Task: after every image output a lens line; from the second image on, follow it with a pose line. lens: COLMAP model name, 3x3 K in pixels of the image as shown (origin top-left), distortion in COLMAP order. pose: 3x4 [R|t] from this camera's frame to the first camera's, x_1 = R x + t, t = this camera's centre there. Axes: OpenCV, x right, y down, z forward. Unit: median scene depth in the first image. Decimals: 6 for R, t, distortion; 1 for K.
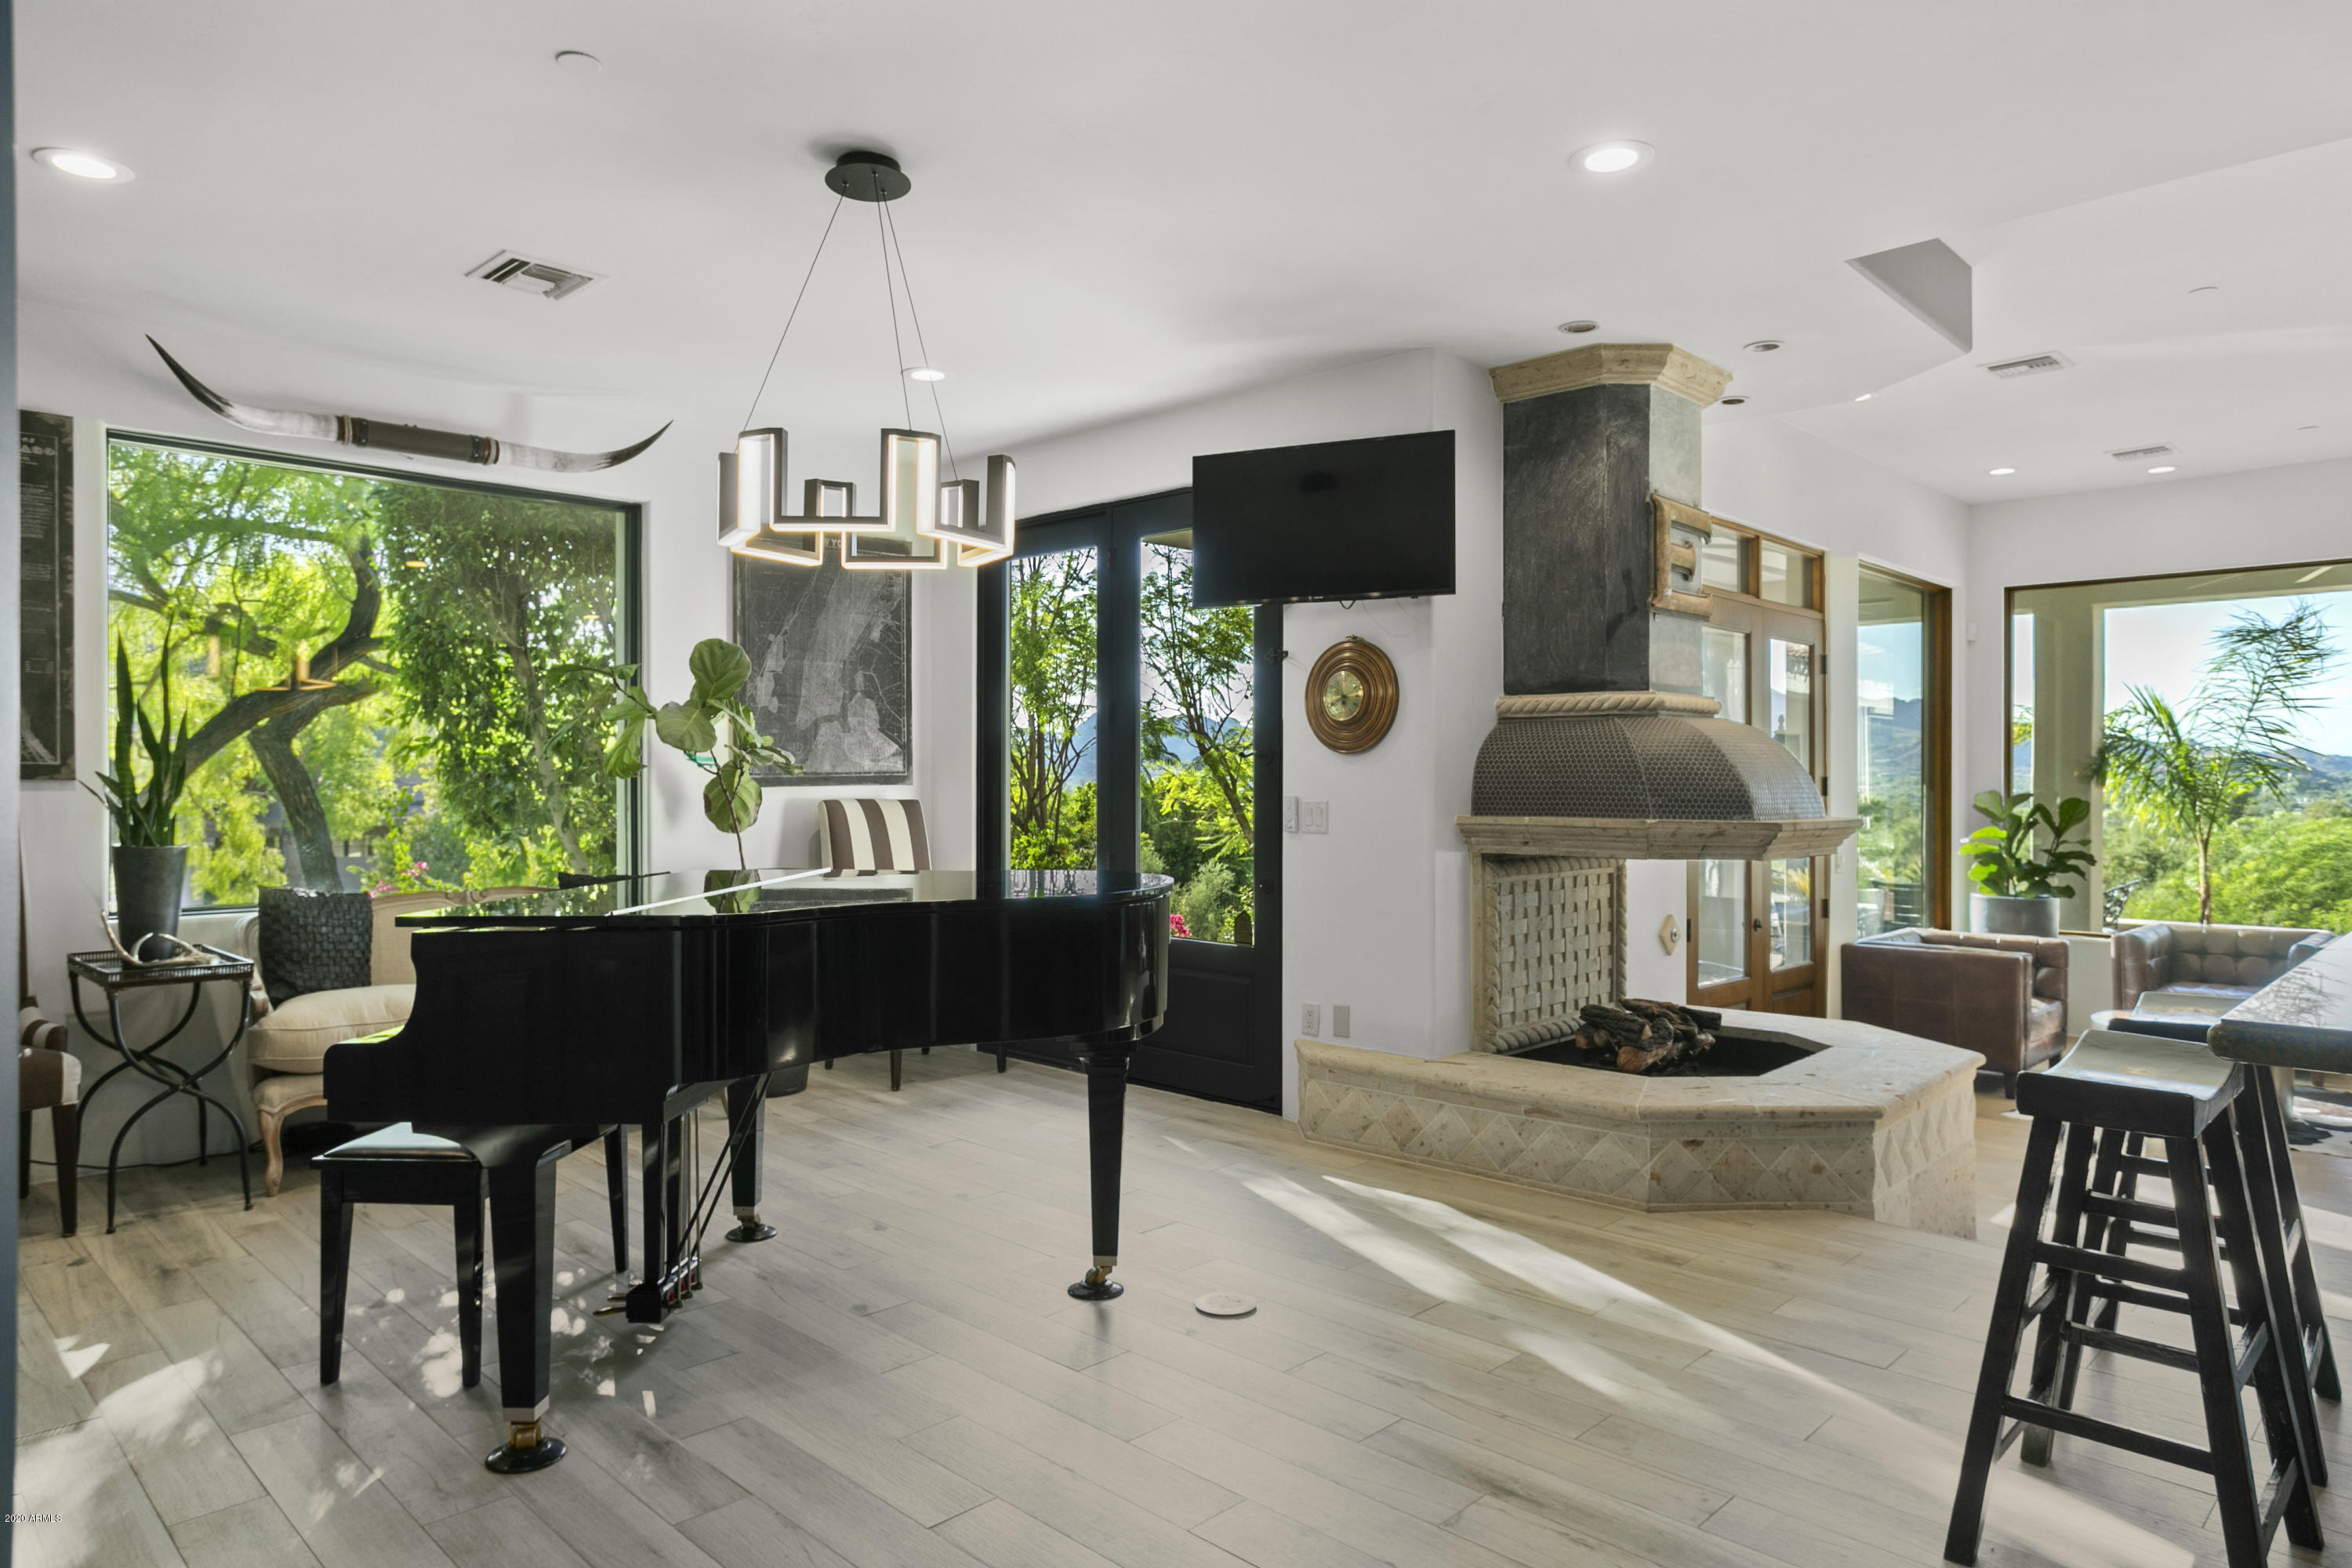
lens RADIAL K [[1417.7, 0, 1176.0], [0, 1417.7, 784.0], [0, 0, 1]] dist [-0.001053, -0.000294]
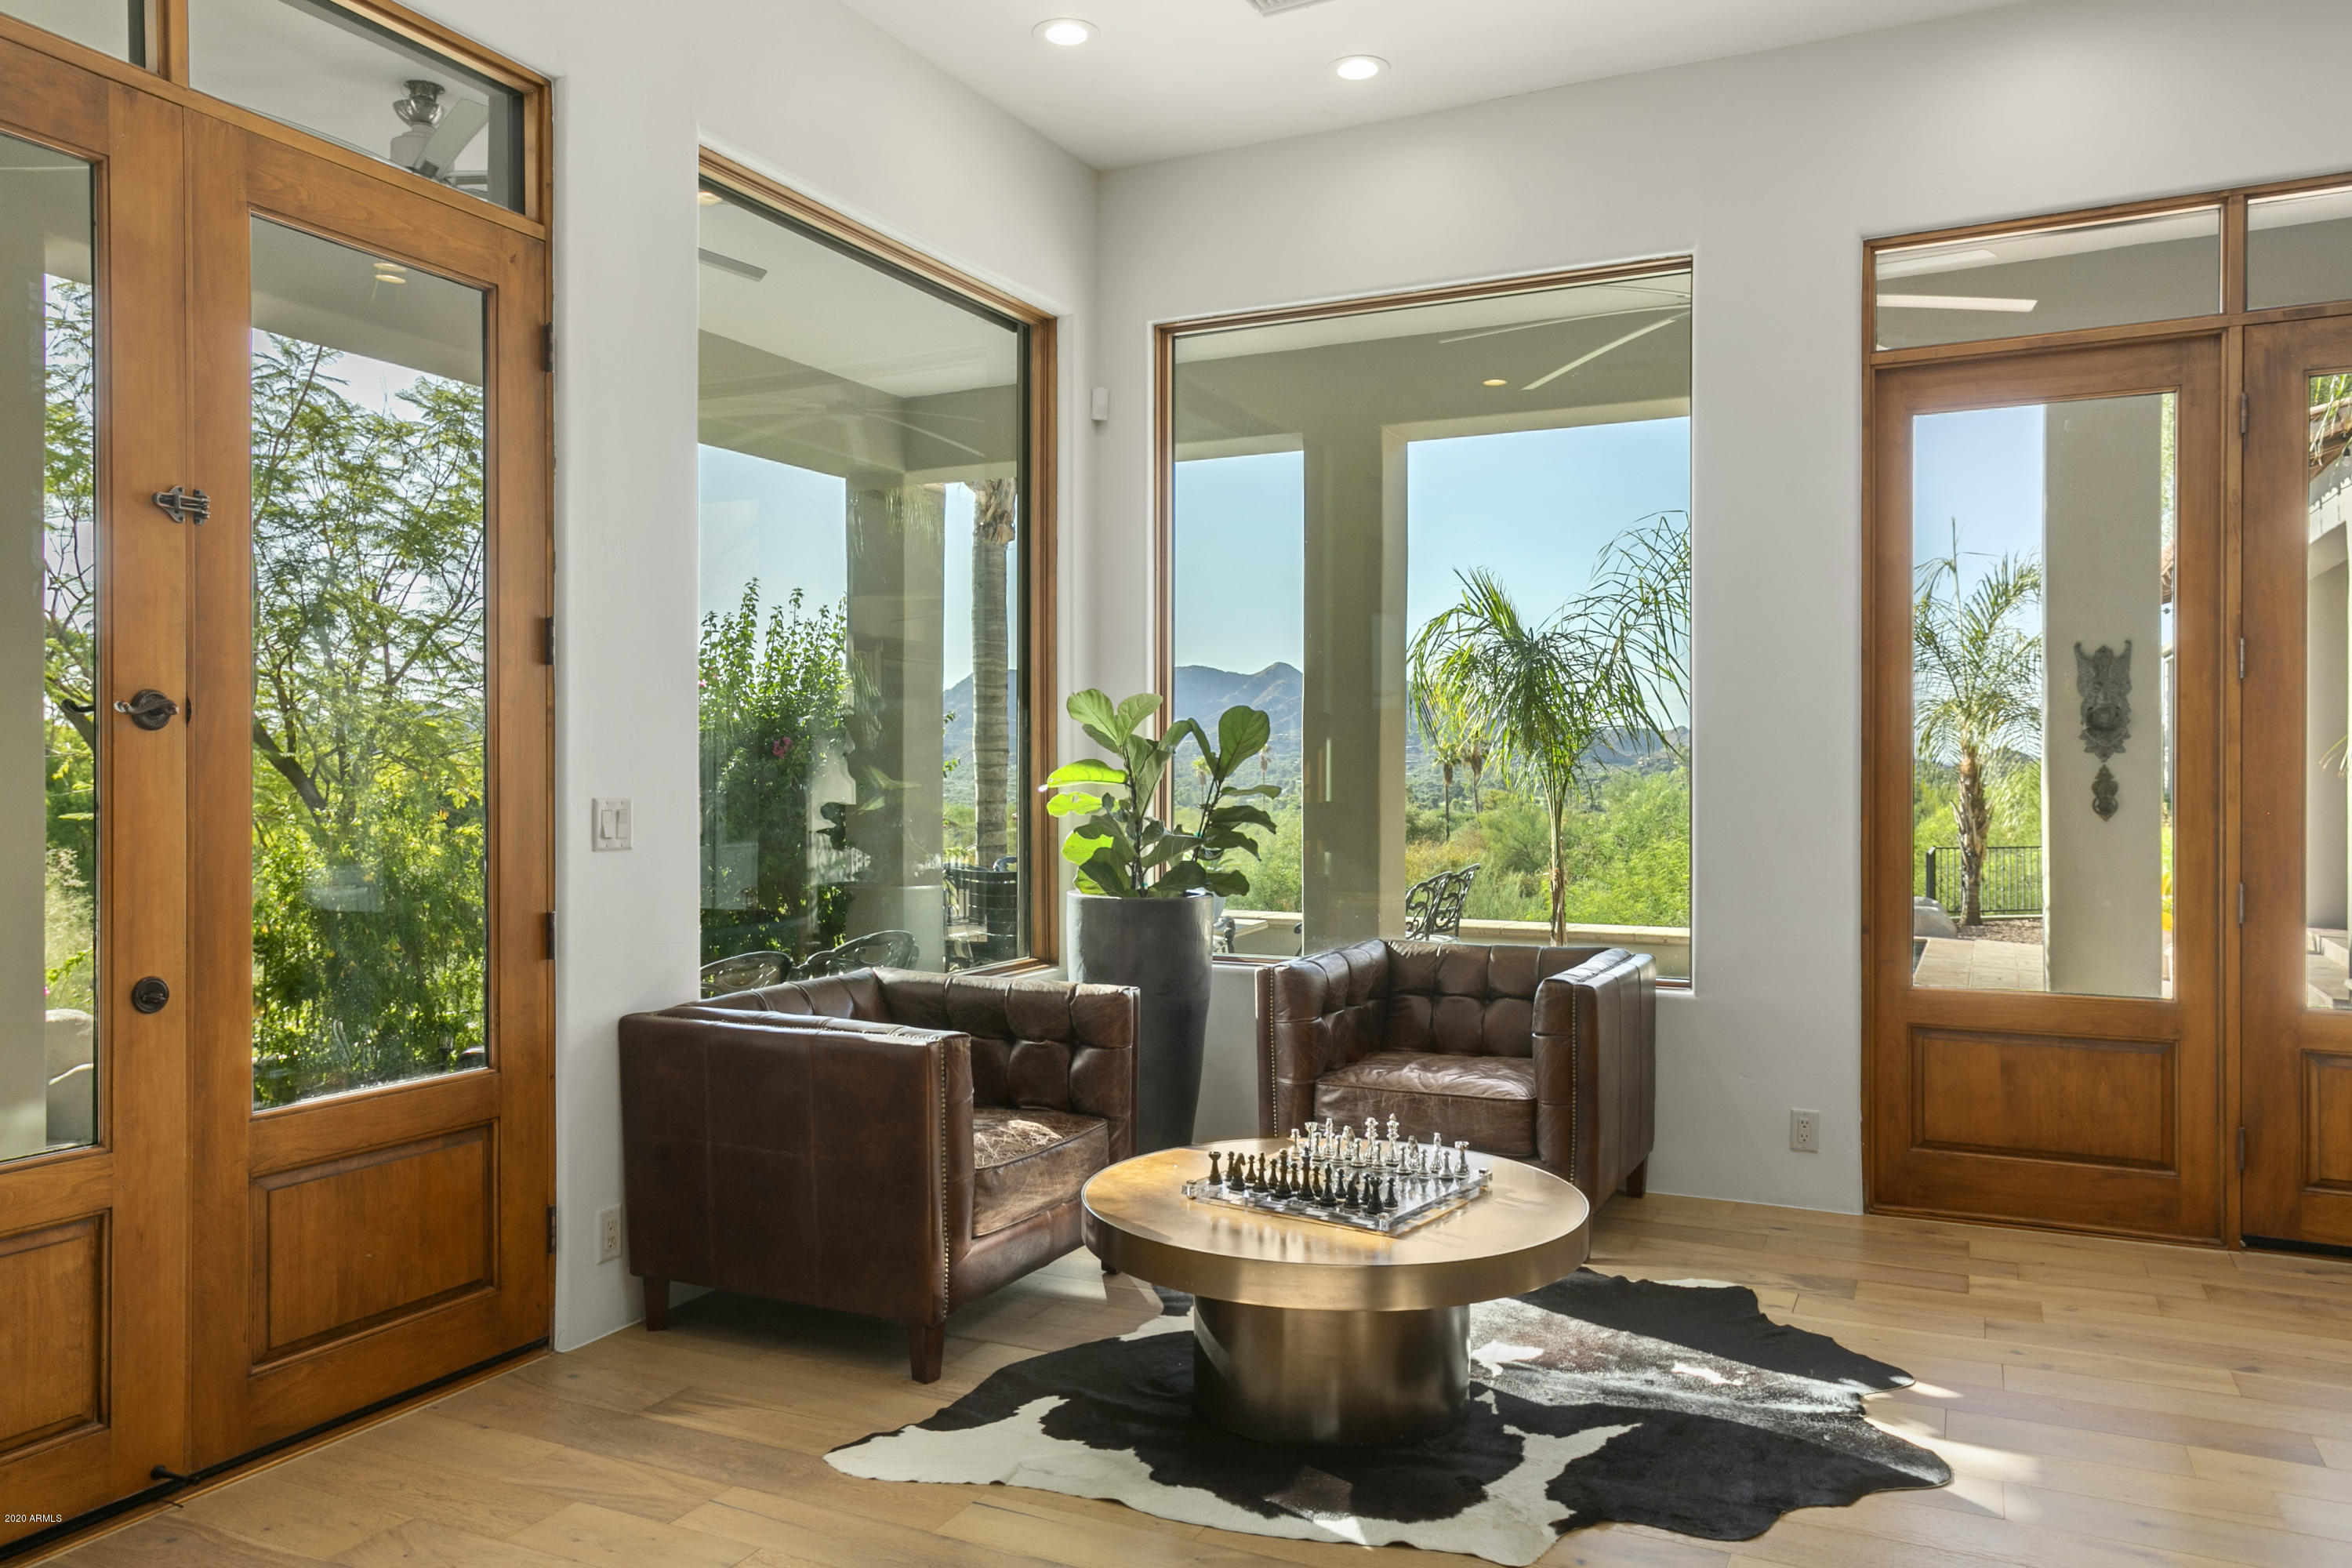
lens RADIAL K [[1689.4, 0, 1136.6], [0, 1689.4, 776.2], [0, 0, 1]] dist [0.008995, 0.007316]
pose [[0.950959, -0.005601, 0.309265, 0.399235], [0.005231, 0.999984, 0.002026, 0.034443], [-0.309272, -0.000309, 0.950974, 0.409418]]
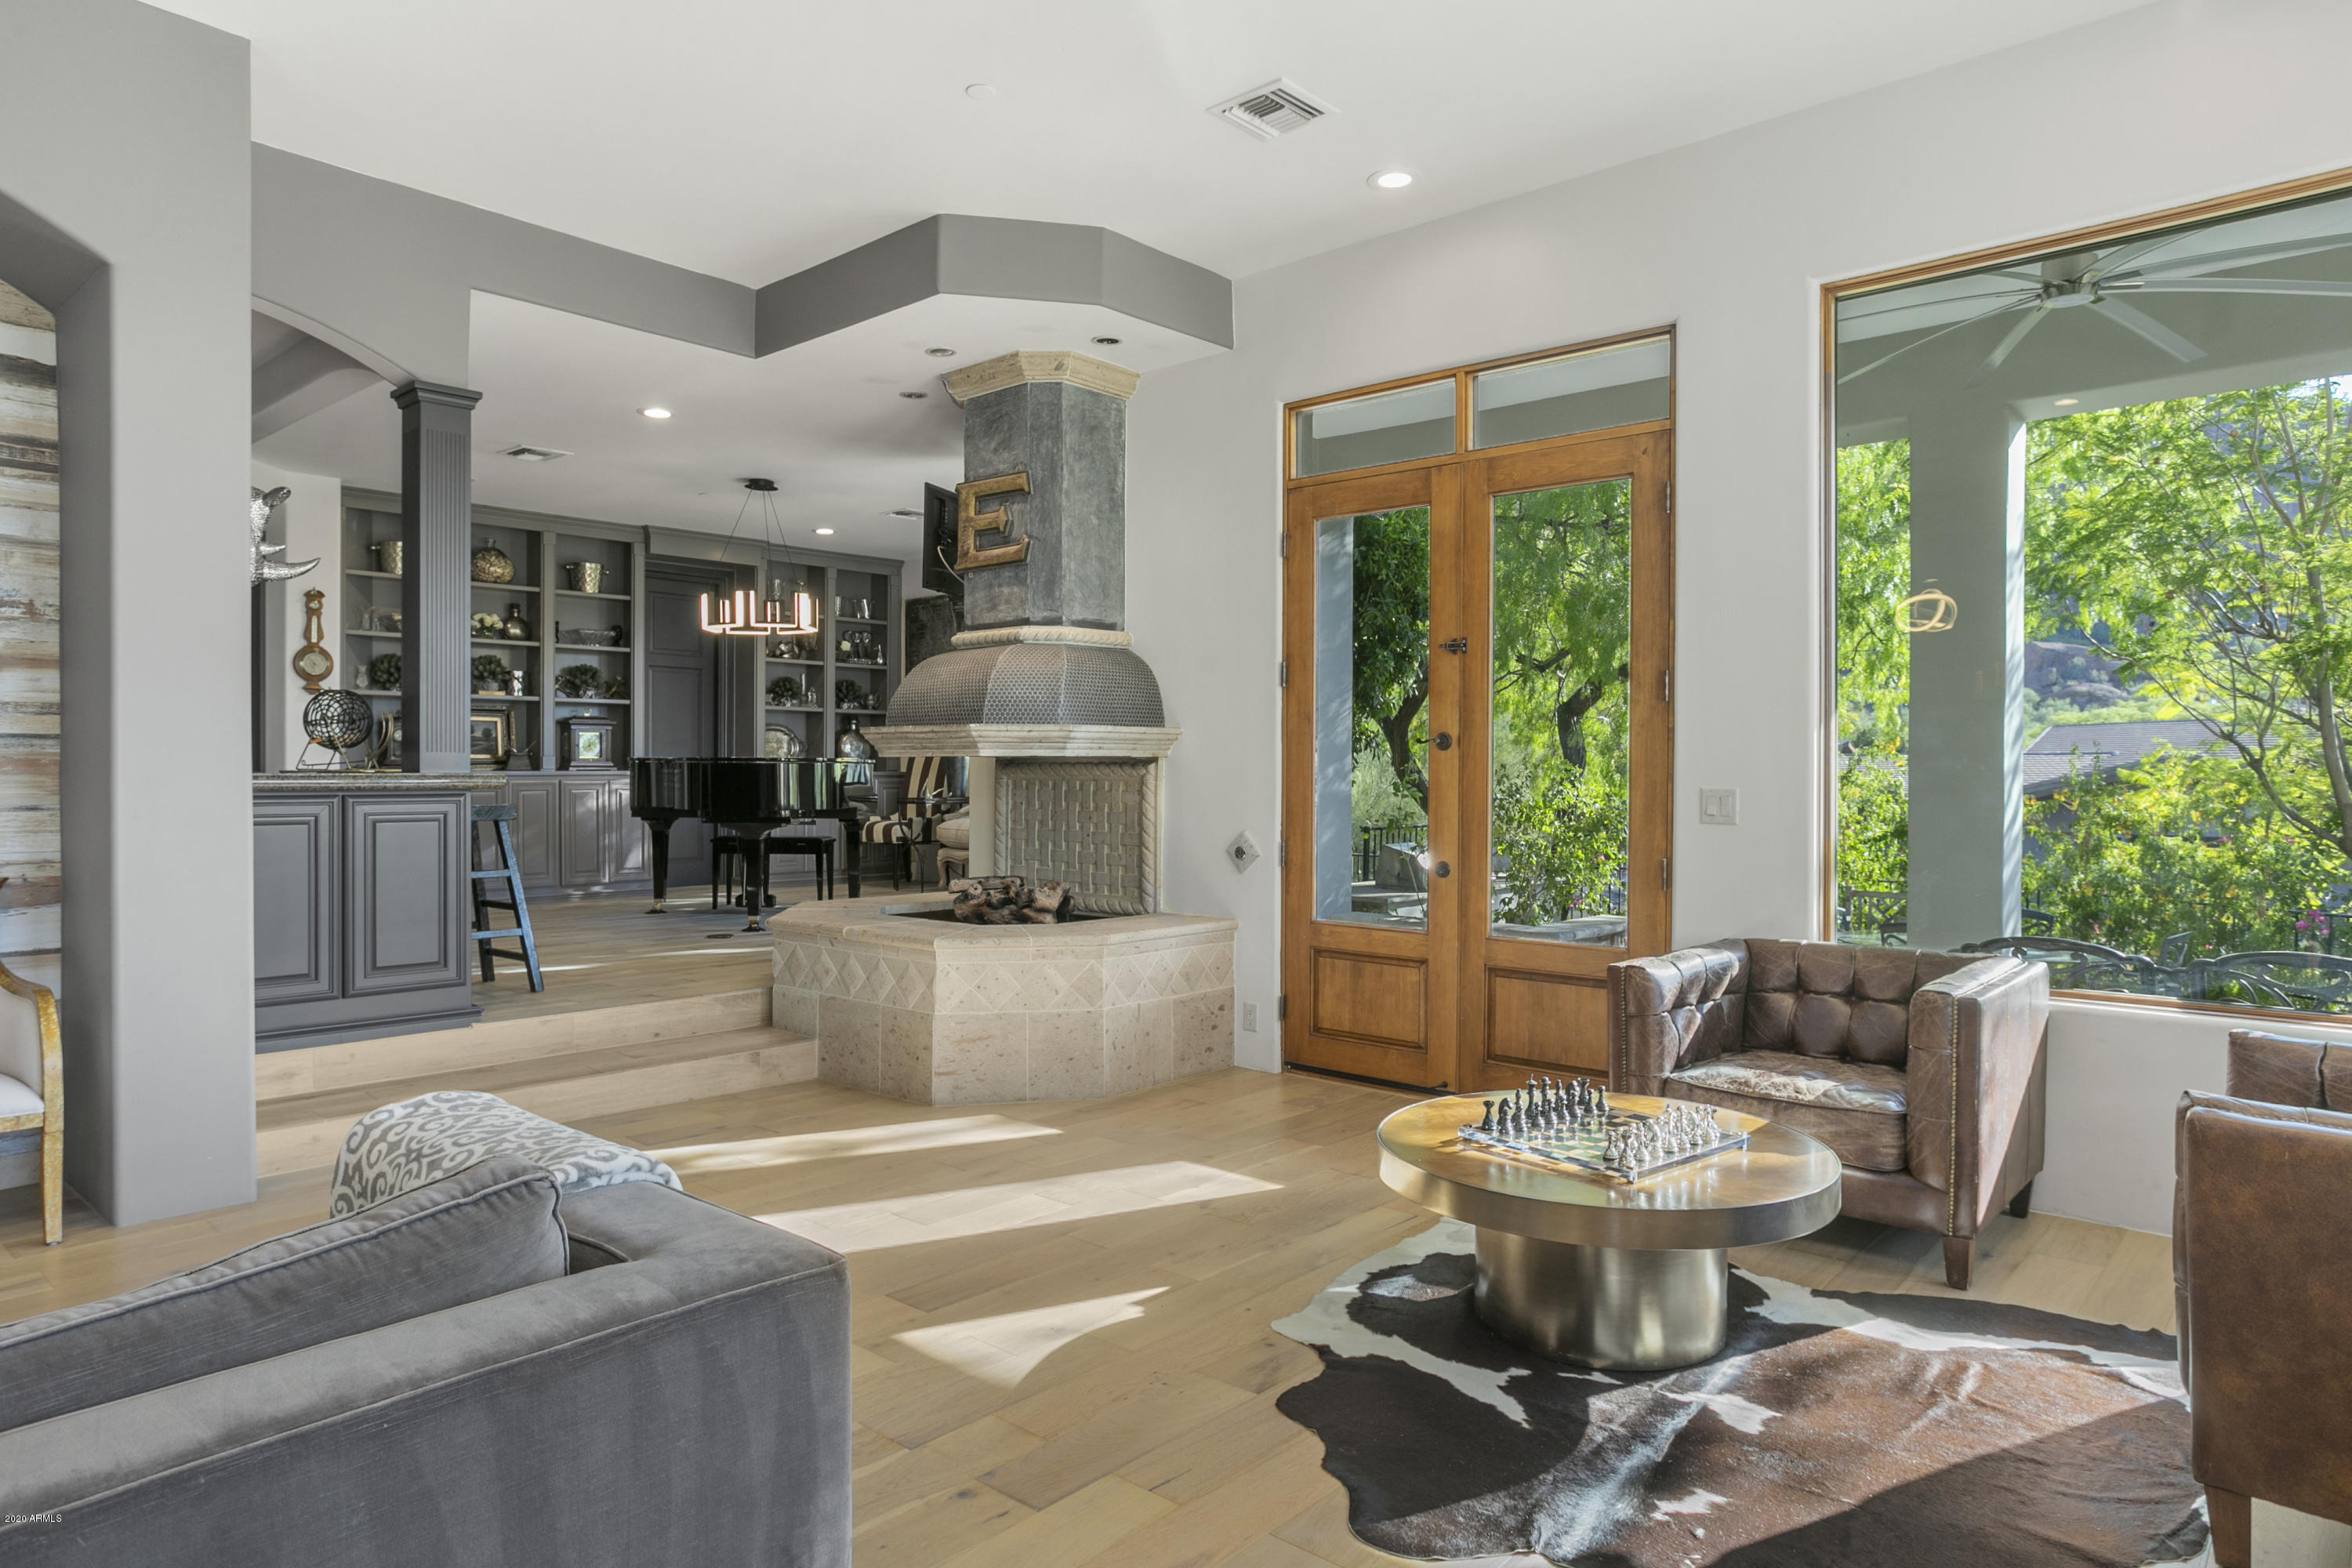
lens RADIAL K [[1385.1, 0, 1176.0], [0, 1385.1, 784.0], [0, 0, 1]] dist [-0.003818, -0.000543]
pose [[0.048347, 0.001956, -0.998829, 0.940391], [-0.009568, 0.999953, 0.001495, 0.040285], [0.998785, 0.009484, 0.048363, 0.650368]]
